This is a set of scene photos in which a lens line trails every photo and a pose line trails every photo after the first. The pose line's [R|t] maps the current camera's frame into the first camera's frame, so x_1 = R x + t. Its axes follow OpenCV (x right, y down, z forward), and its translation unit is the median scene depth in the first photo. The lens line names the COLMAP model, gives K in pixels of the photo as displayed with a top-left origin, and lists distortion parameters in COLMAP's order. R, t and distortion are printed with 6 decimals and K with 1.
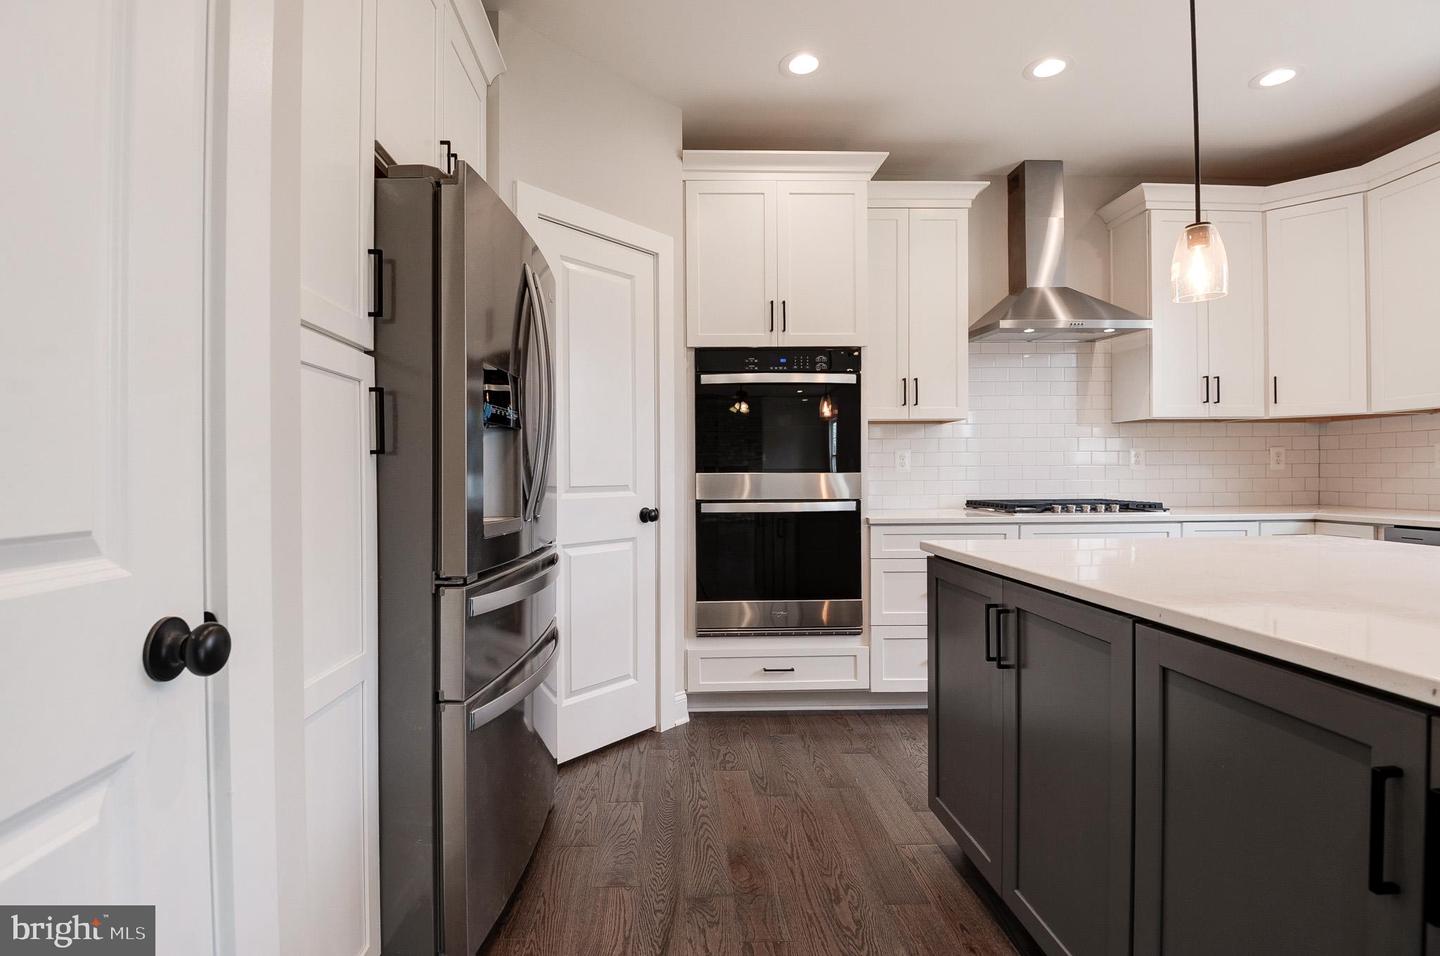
lens RADIAL K [[681.5, 0, 720.0], [0, 681.5, 474.5], [0, 0, 1]] dist [0.002144, -0.023270]
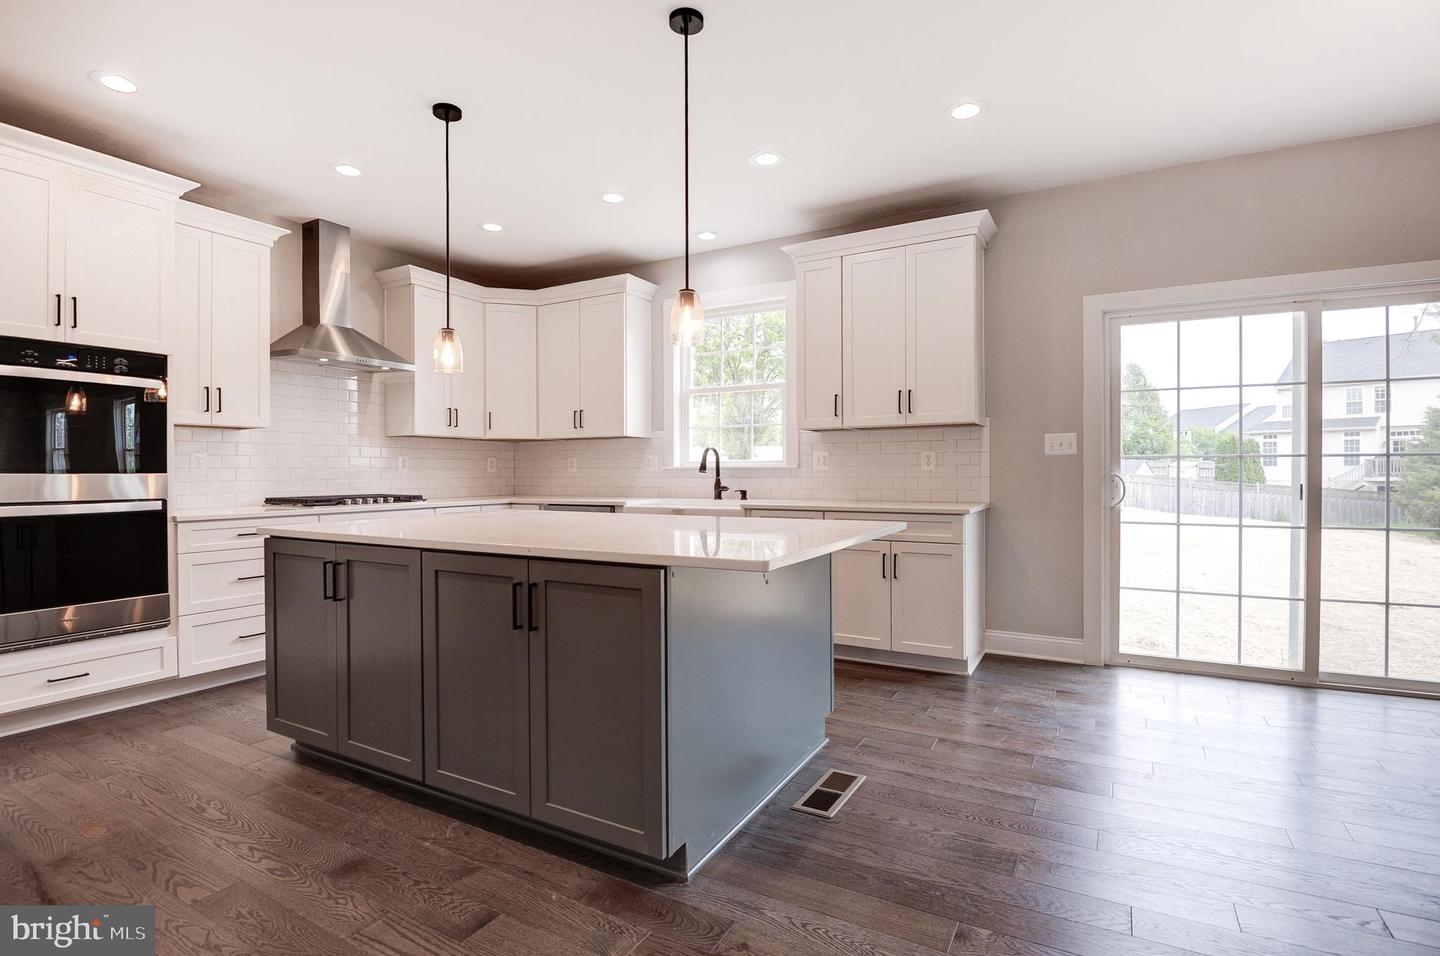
lens RADIAL K [[658.6, 0, 691.6], [0, 658.6, 477.2], [0, 0, 1]] dist [0.001050, -0.012365]
pose [[0.556188, -0.002233, 0.831053, -0.188090], [0.001429, 0.999997, 0.001730, 0.002088], [-0.831055, 0.000225, 0.556190, -0.246602]]
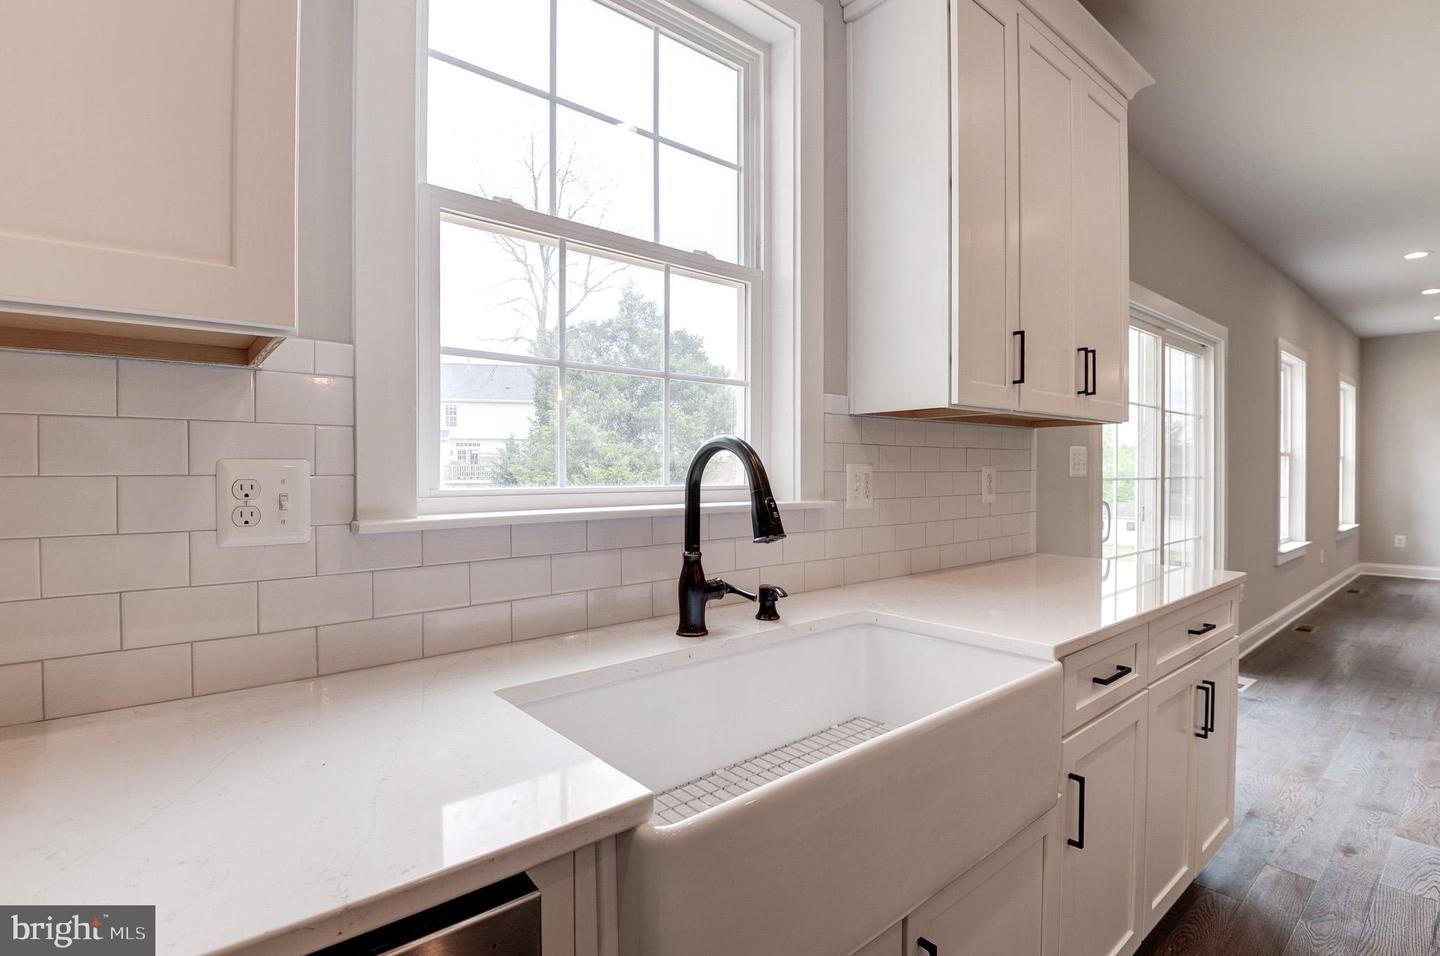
lens RADIAL K [[681.5, 0, 720.0], [0, 681.5, 474.5], [0, 0, 1]] dist [0.002144, -0.023270]
pose [[-0.631653, 0.003072, 0.775245, 0.724672], [0.007648, 0.999968, 0.002268, -0.041901], [-0.775214, 0.007362, -0.631656, 0.756858]]
